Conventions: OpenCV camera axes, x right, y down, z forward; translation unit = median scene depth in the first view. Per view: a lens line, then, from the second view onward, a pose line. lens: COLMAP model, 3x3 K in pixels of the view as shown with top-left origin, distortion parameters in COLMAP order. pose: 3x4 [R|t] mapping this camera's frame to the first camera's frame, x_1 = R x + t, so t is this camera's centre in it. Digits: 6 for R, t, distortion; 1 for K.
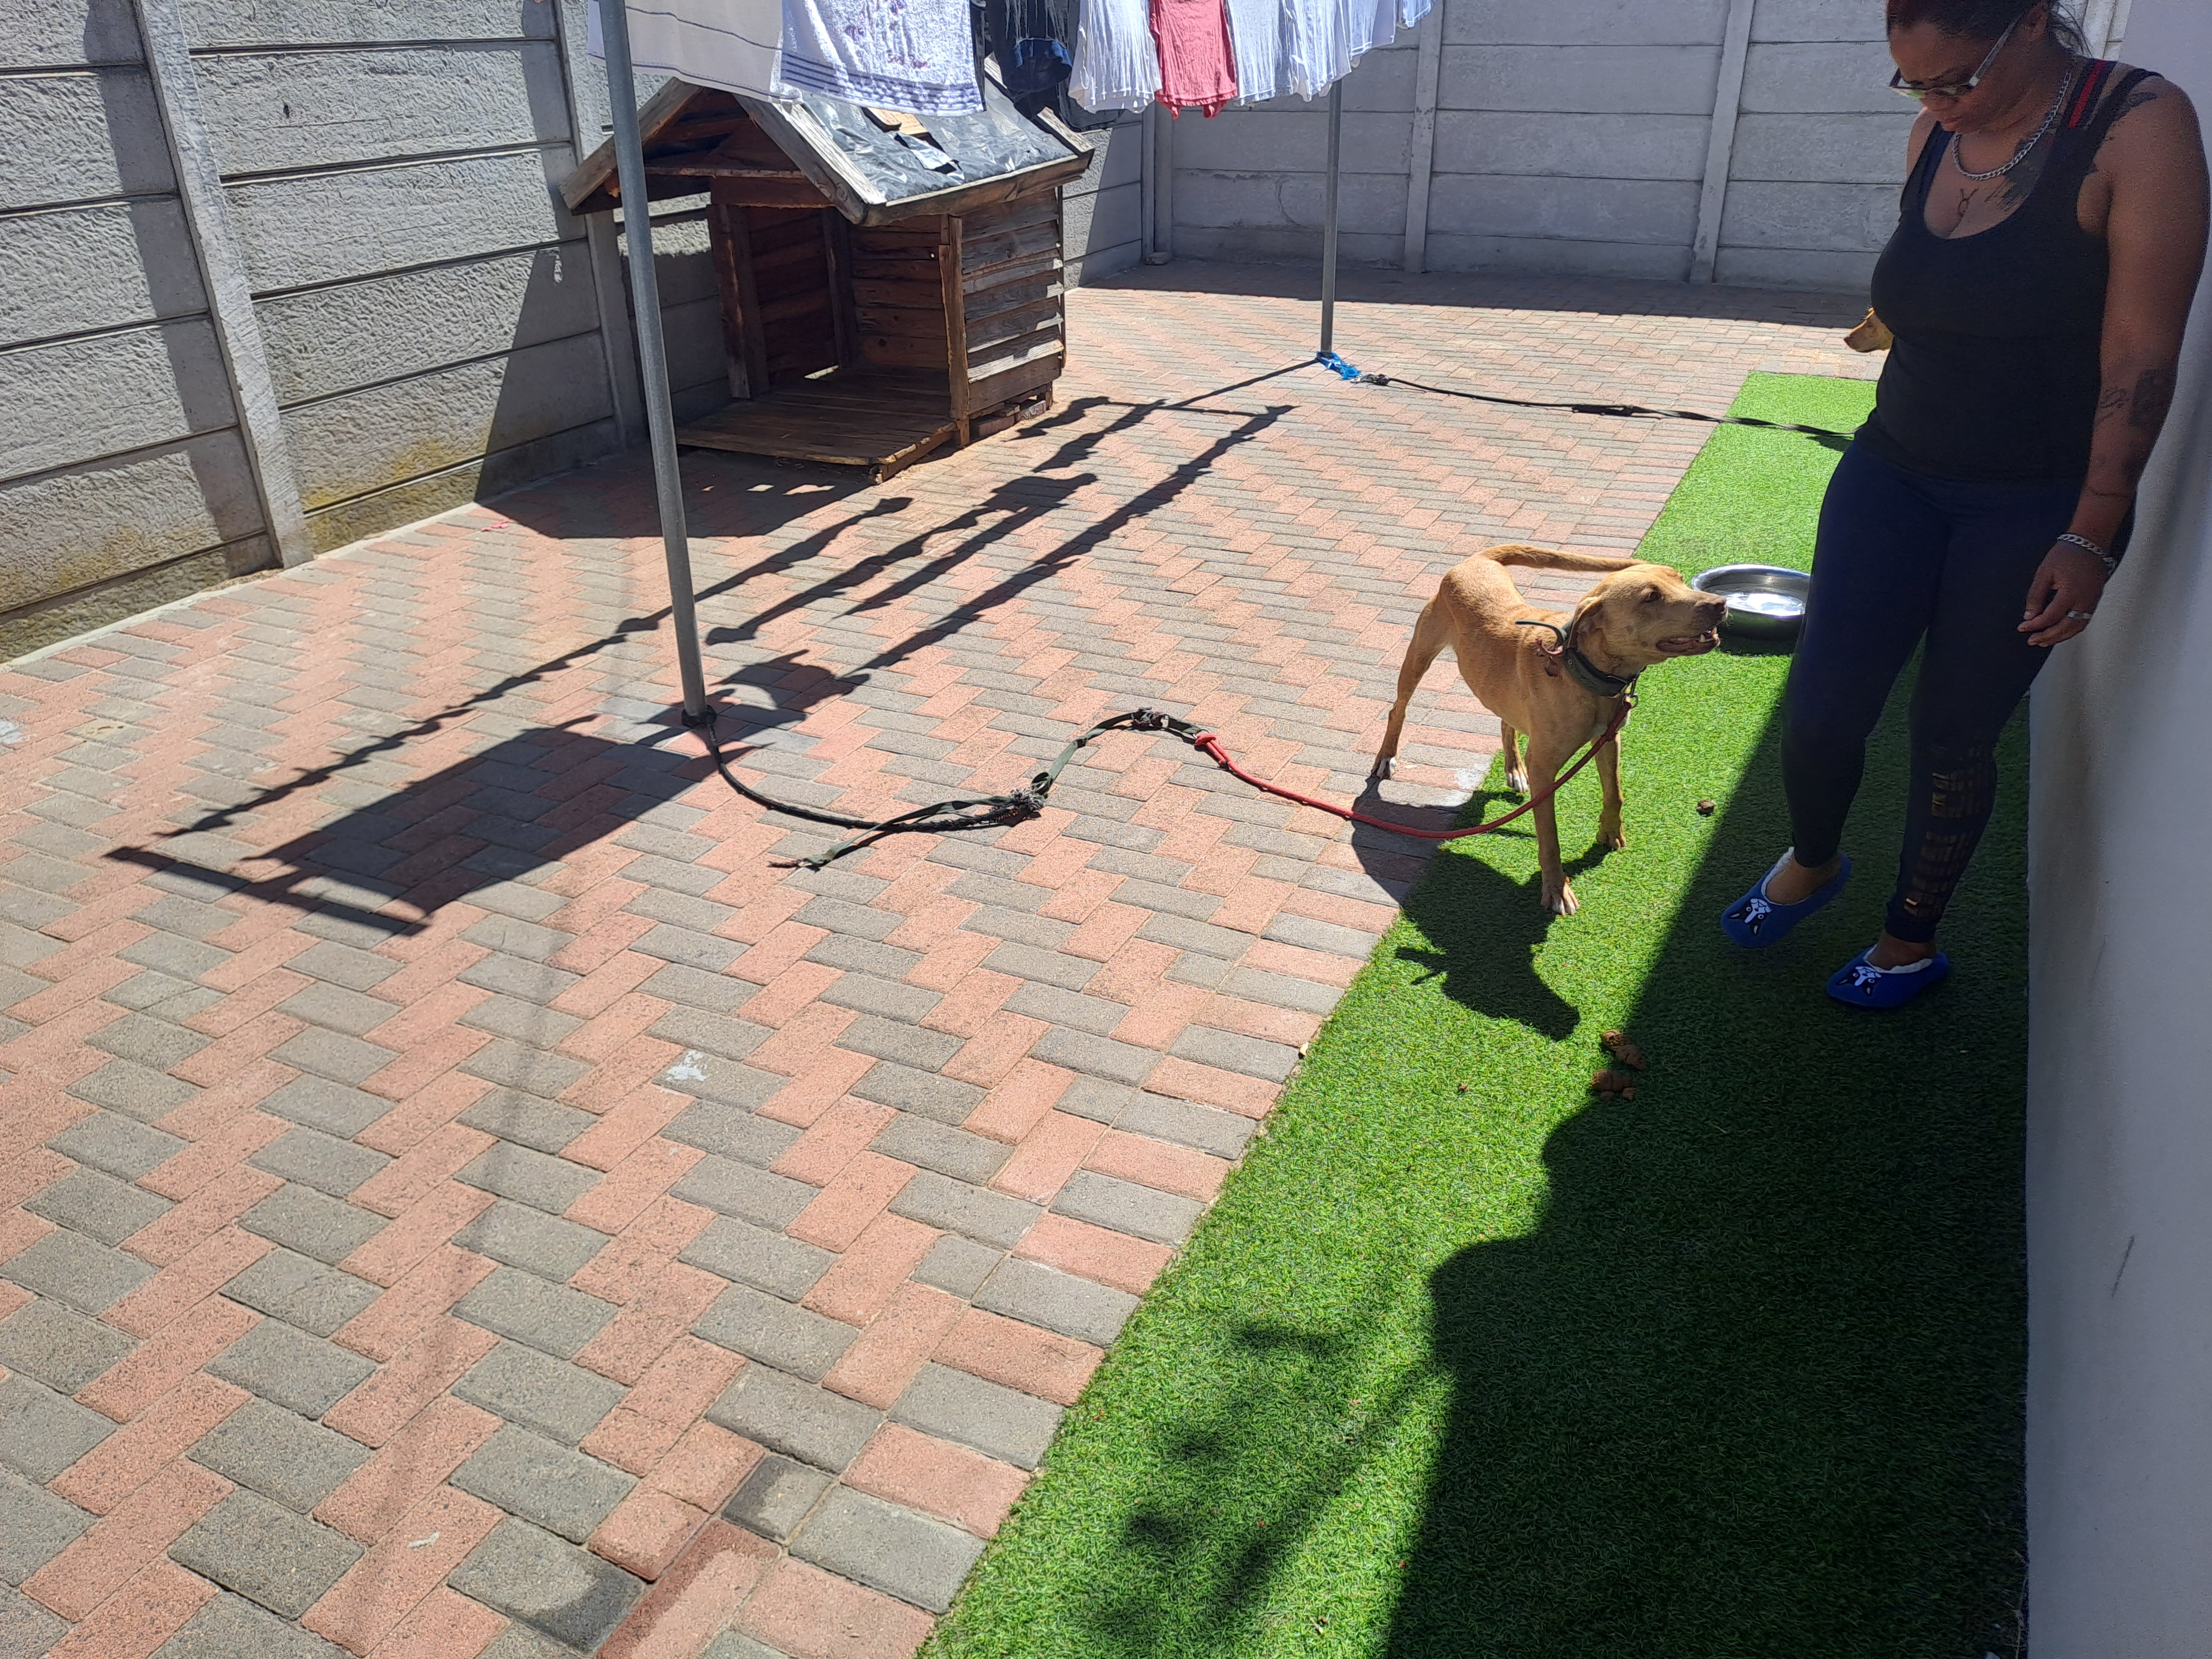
lens RADIAL K [[1619.1, 0, 1092.7], [0, 1619.1, 832.7], [0, 0, 1]] dist [0.058048, -0.057210]
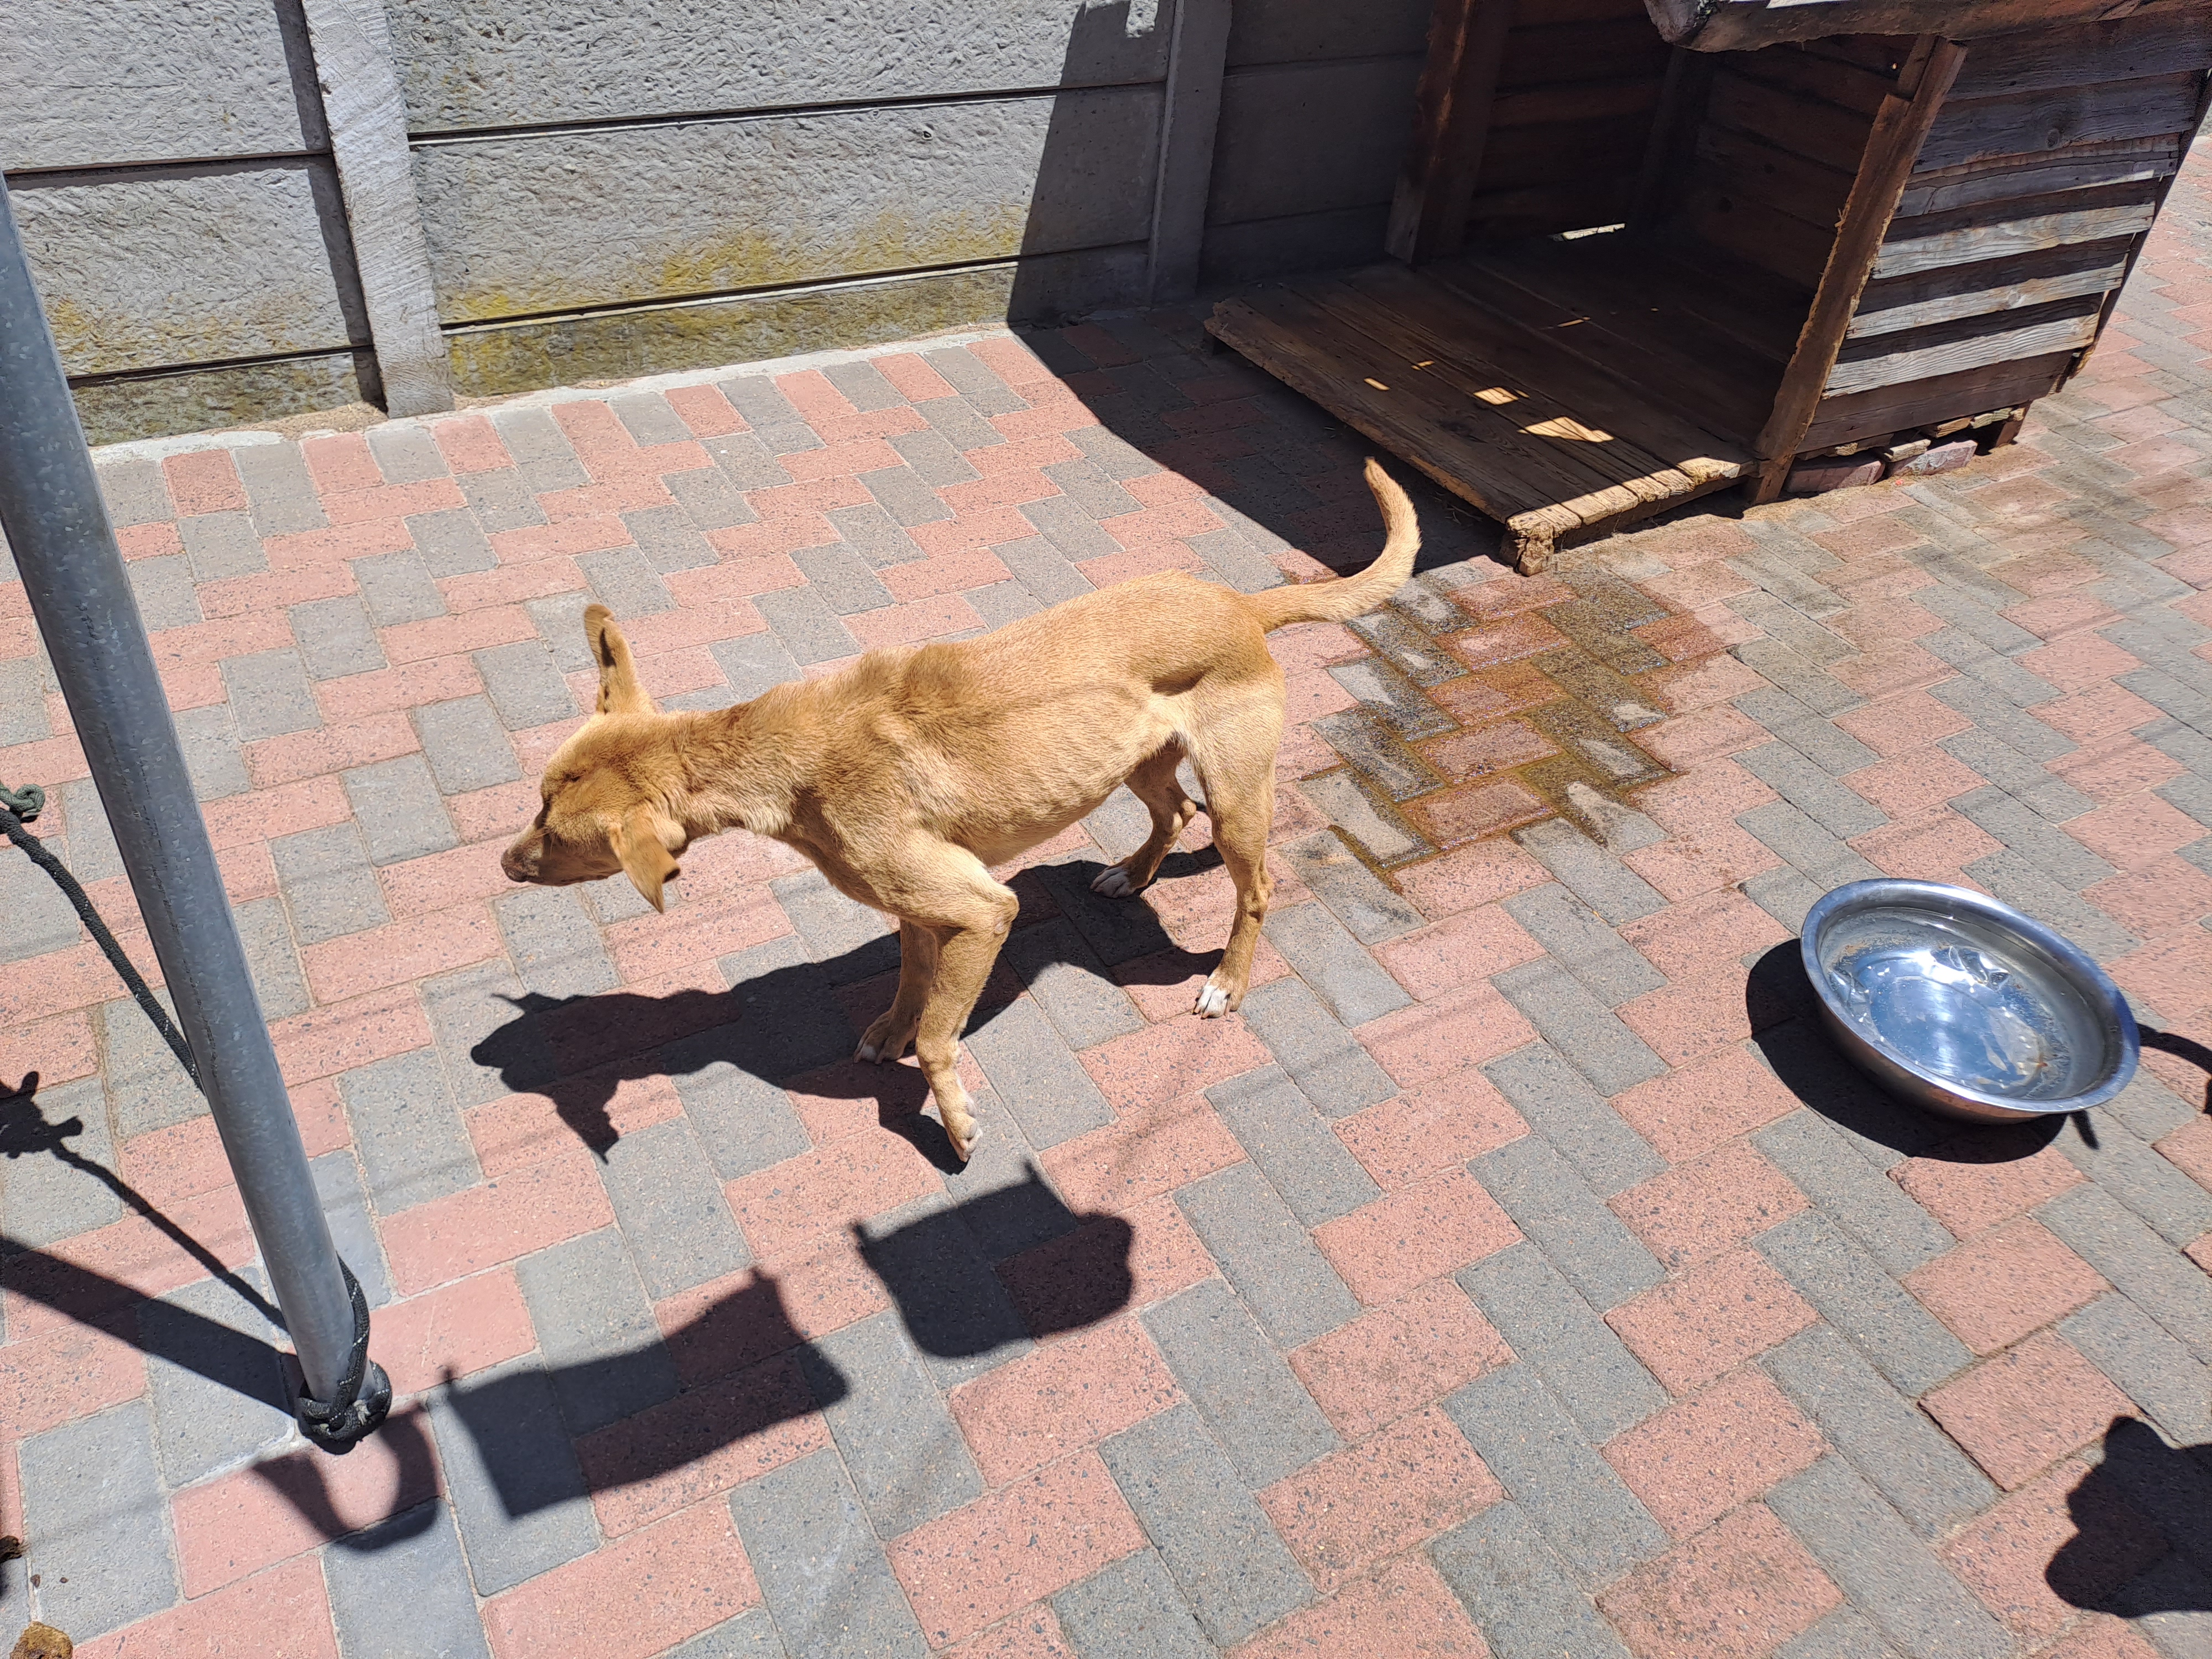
lens RADIAL K [[1619.1, 0, 1088.3], [0, 1619.1, 808.5], [0, 0, 1]] dist [0.058048, -0.057210]
pose [[0.817318, 0.429470, -0.384118, -0.016723], [-0.346974, 0.899081, 0.266950, -0.287458], [0.460000, -0.084904, 0.883850, 0.622510]]
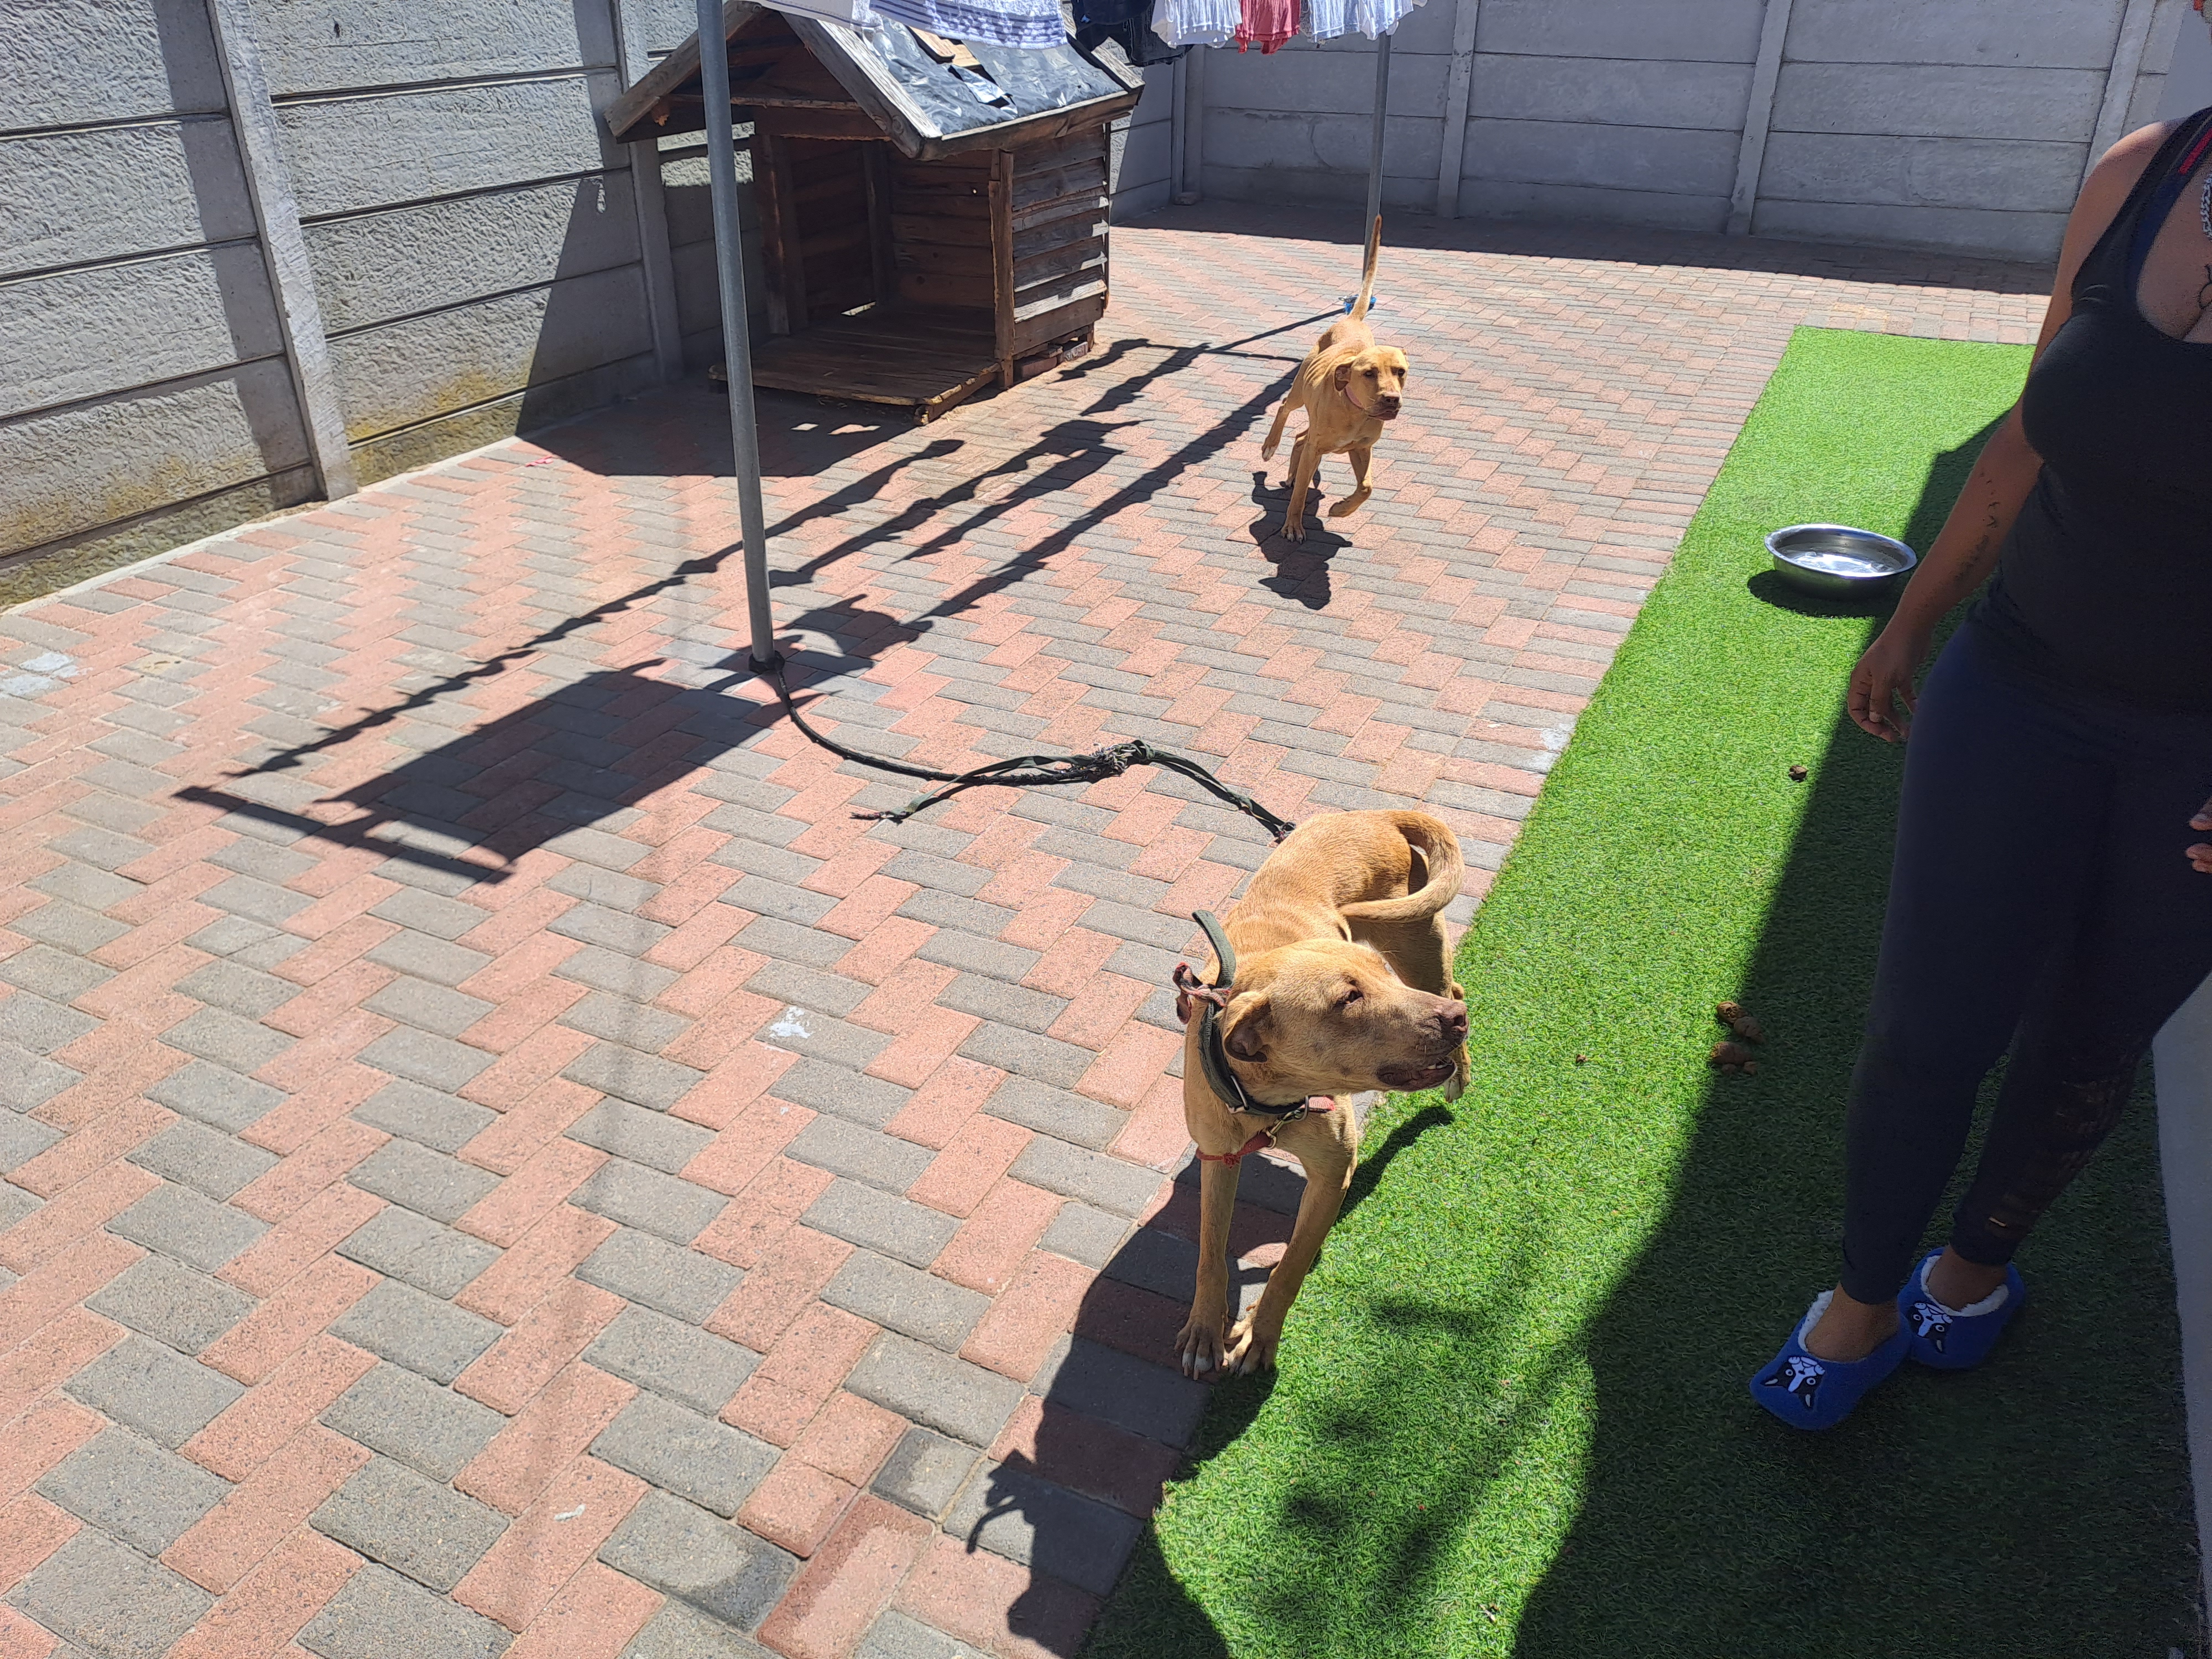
lens RADIAL K [[1619.1, 0, 1089.2], [0, 1619.1, 806.8], [0, 0, 1]] dist [0.058048, -0.057210]
pose [[0.999821, 0.016735, 0.008791, -0.044795], [-0.016910, 0.999651, 0.020274, -0.005645], [-0.008449, -0.020419, 0.999756, 0.011168]]
